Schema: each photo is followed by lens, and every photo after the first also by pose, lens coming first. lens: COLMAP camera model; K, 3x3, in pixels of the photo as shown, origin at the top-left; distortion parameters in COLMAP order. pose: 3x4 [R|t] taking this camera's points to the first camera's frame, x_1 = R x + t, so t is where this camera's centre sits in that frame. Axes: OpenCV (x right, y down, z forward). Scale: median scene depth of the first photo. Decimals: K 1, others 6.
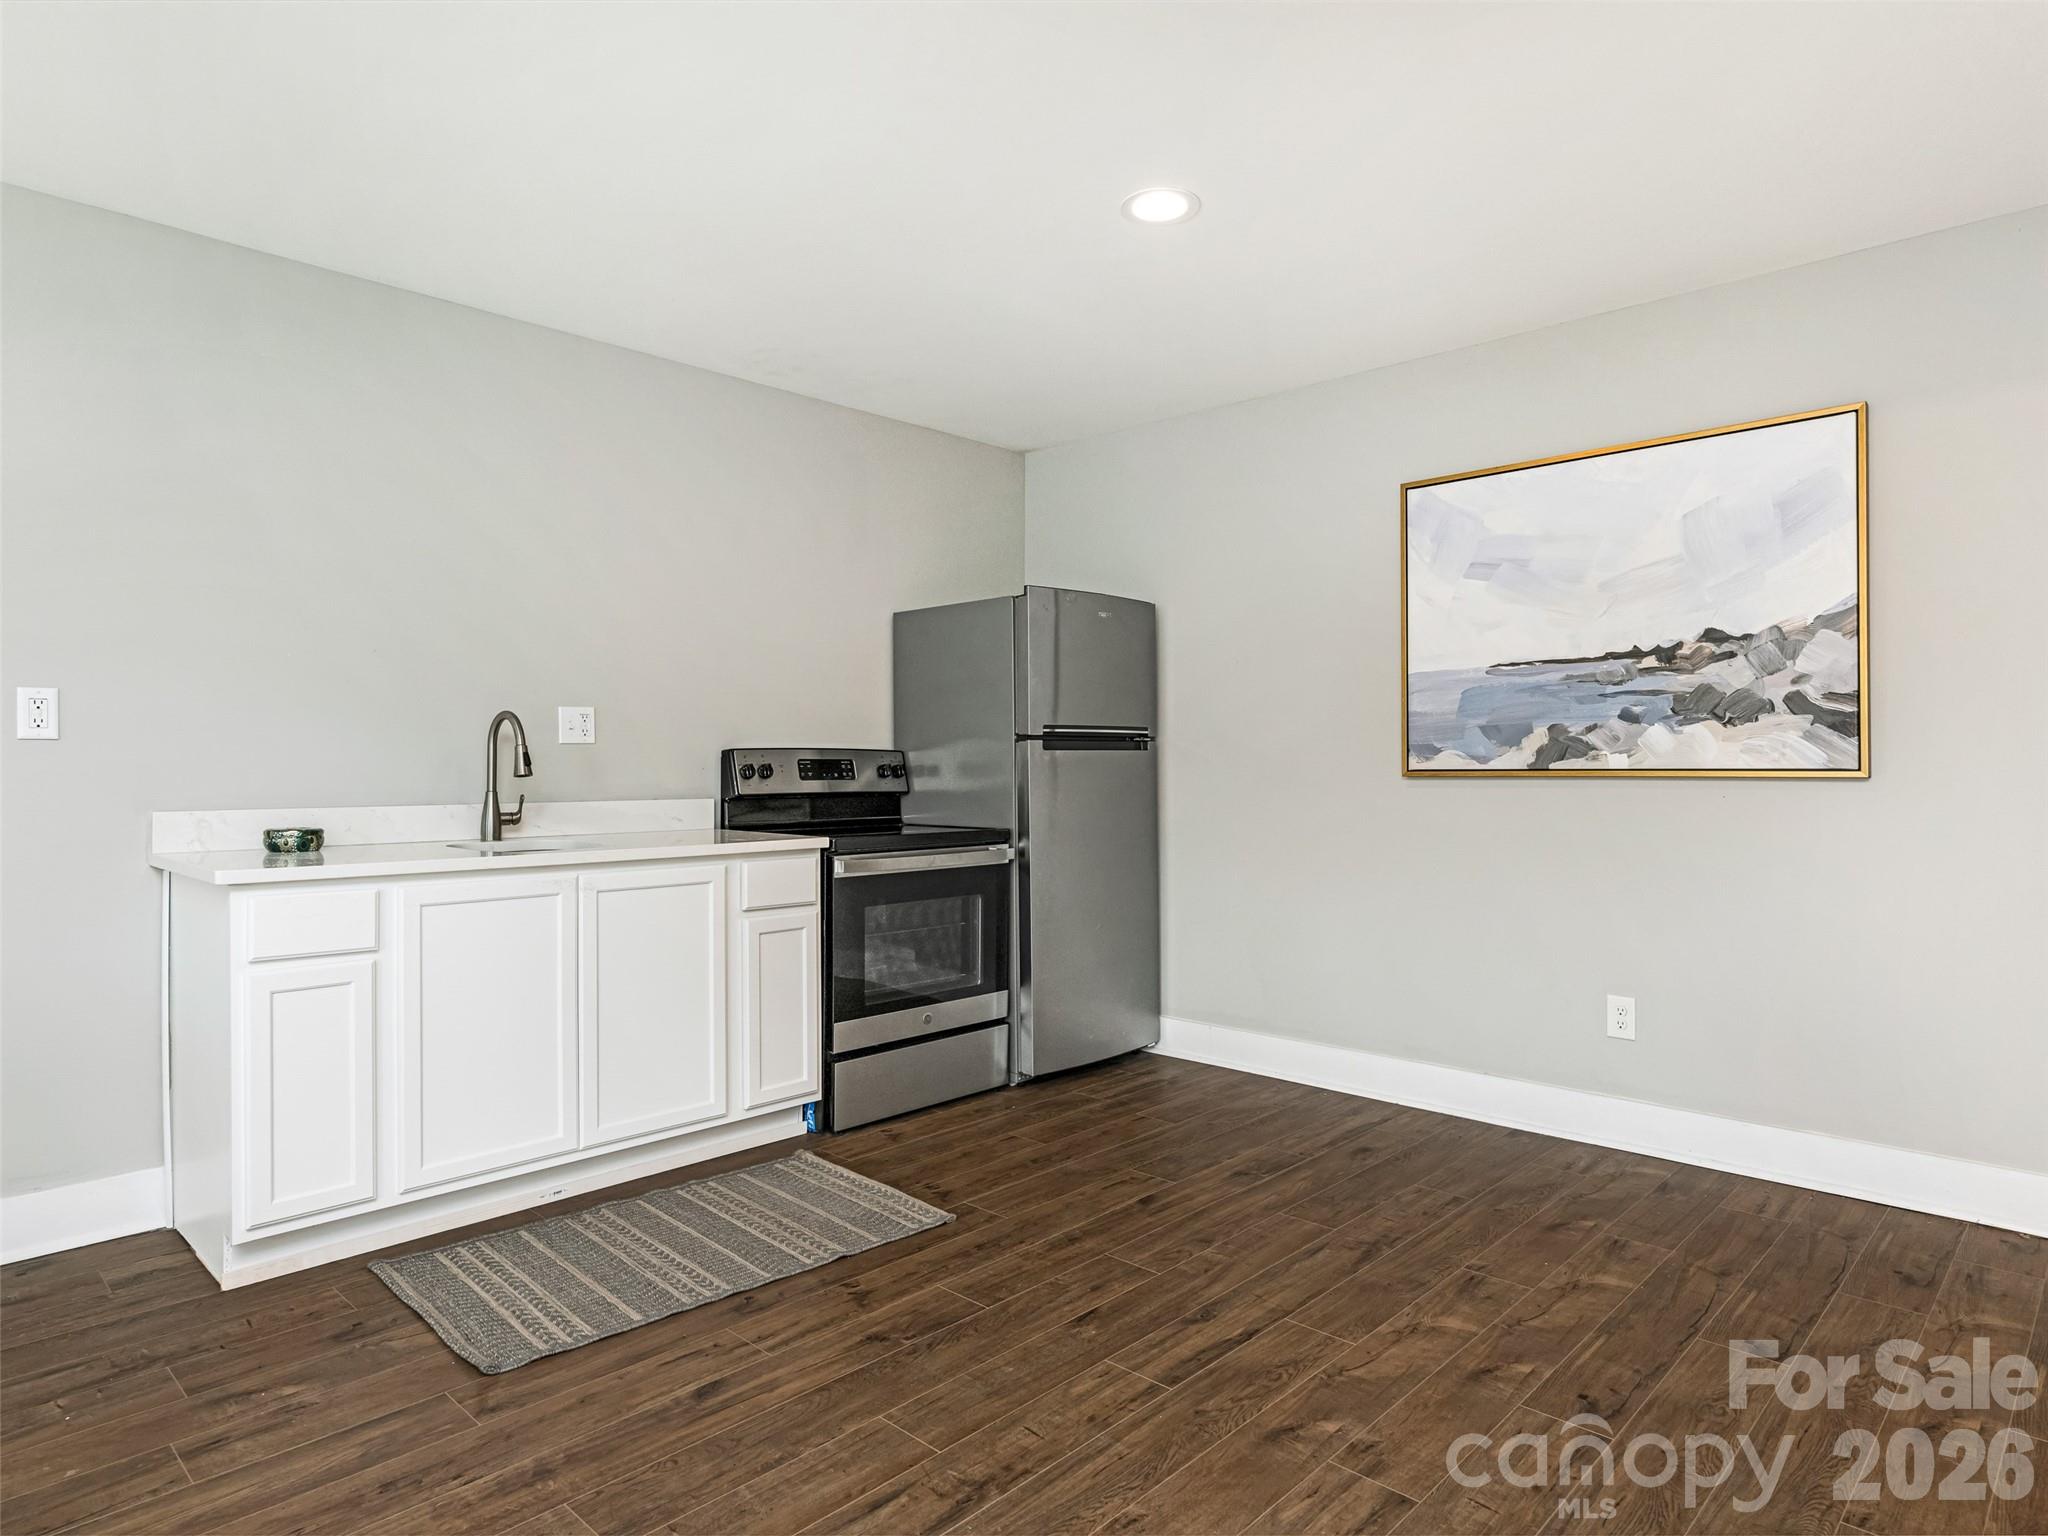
lens RADIAL K [[1196.6, 0, 1022.1], [0, 1196.6, 762.0], [0, 0, 1]] dist [-0.002180, 0.002369]
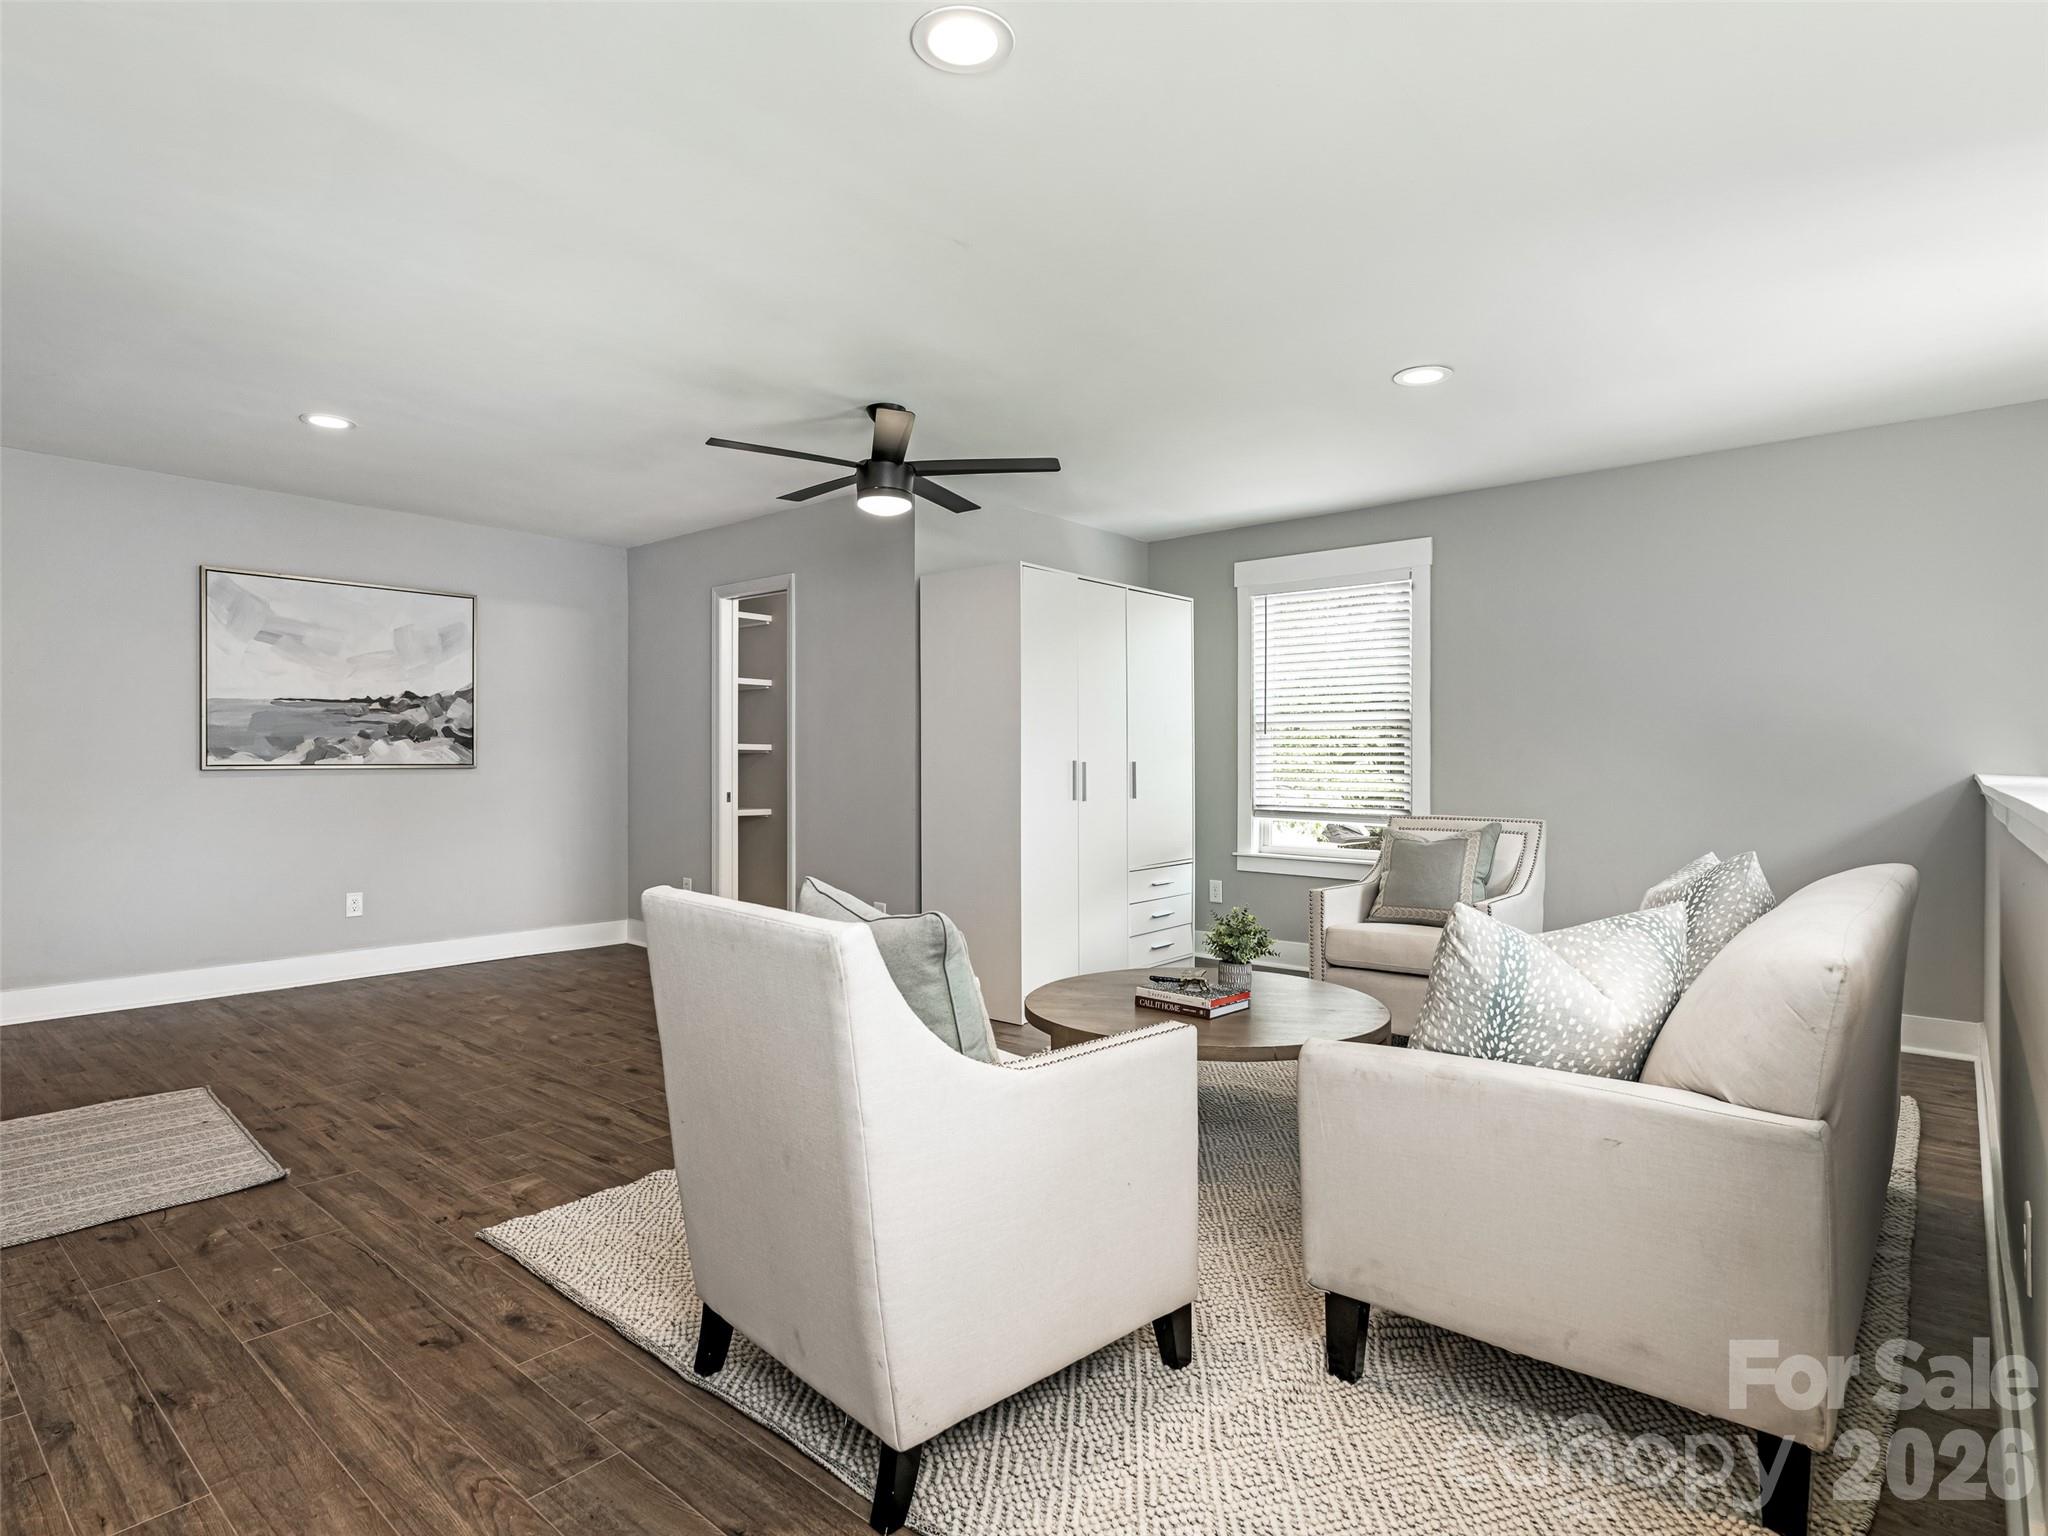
lens RADIAL K [[1085.1, 0, 1023.4], [0, 1085.1, 767.8], [0, 0, 1]] dist [0.007062, 0.000860]
pose [[-0.078284, 0.001550, 0.996930, -1.277990], [0.003668, 0.999992, -0.001267, 0.017786], [-0.996924, 0.003558, -0.078289, 0.153565]]
